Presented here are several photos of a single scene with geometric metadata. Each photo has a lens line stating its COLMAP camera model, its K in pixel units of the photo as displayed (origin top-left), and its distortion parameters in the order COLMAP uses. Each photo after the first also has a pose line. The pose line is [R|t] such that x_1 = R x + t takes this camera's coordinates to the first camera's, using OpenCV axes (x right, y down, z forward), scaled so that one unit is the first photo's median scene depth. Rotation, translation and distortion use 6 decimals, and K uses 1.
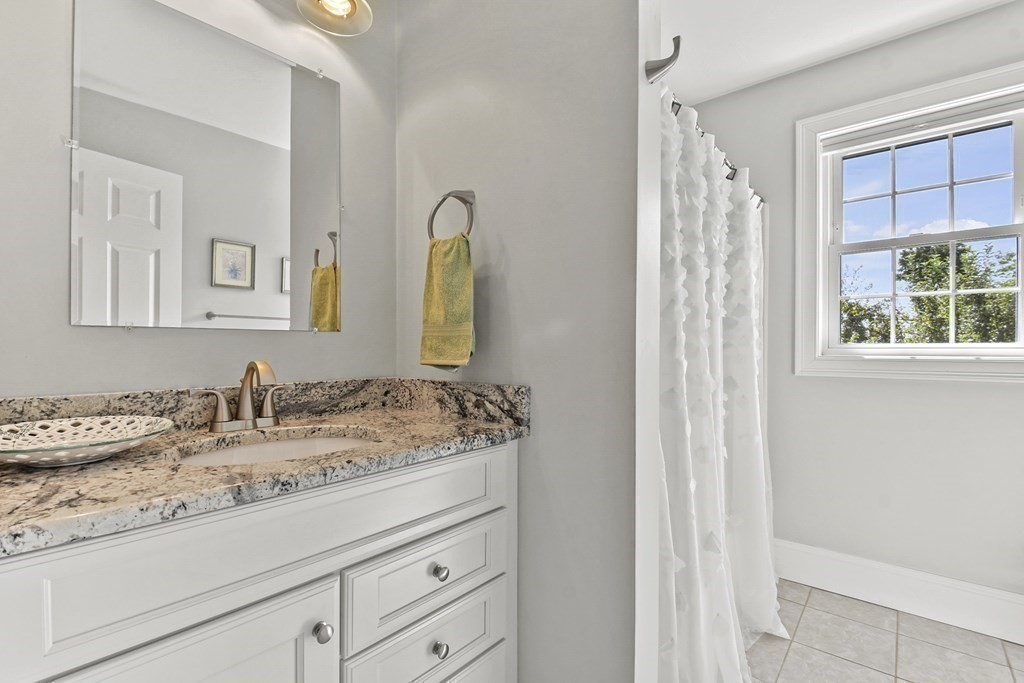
lens RADIAL K [[448.3, 0, 510.5], [0, 448.3, 347.1], [0, 0, 1]] dist [0.009872, -0.007701]
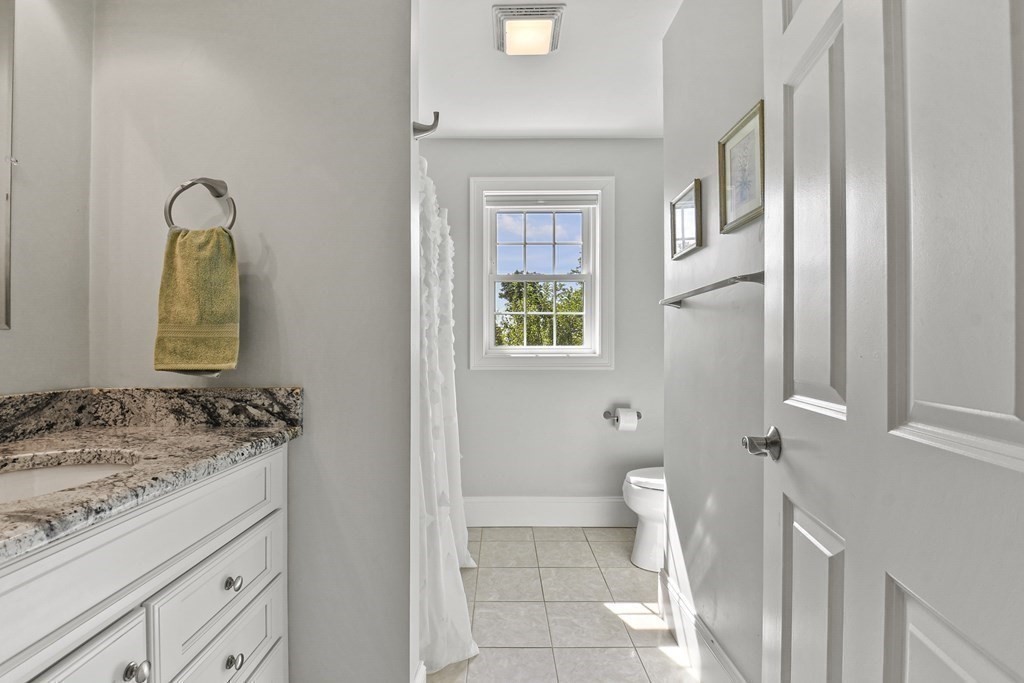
lens RADIAL K [[448.3, 0, 505.6], [0, 448.3, 344.3], [0, 0, 1]] dist [0.009872, -0.007701]
pose [[0.750542, 0.005618, 0.660799, -0.282630], [0.000753, 0.999956, -0.009357, -0.002272], [-0.660822, 0.007520, 0.750505, -0.089075]]
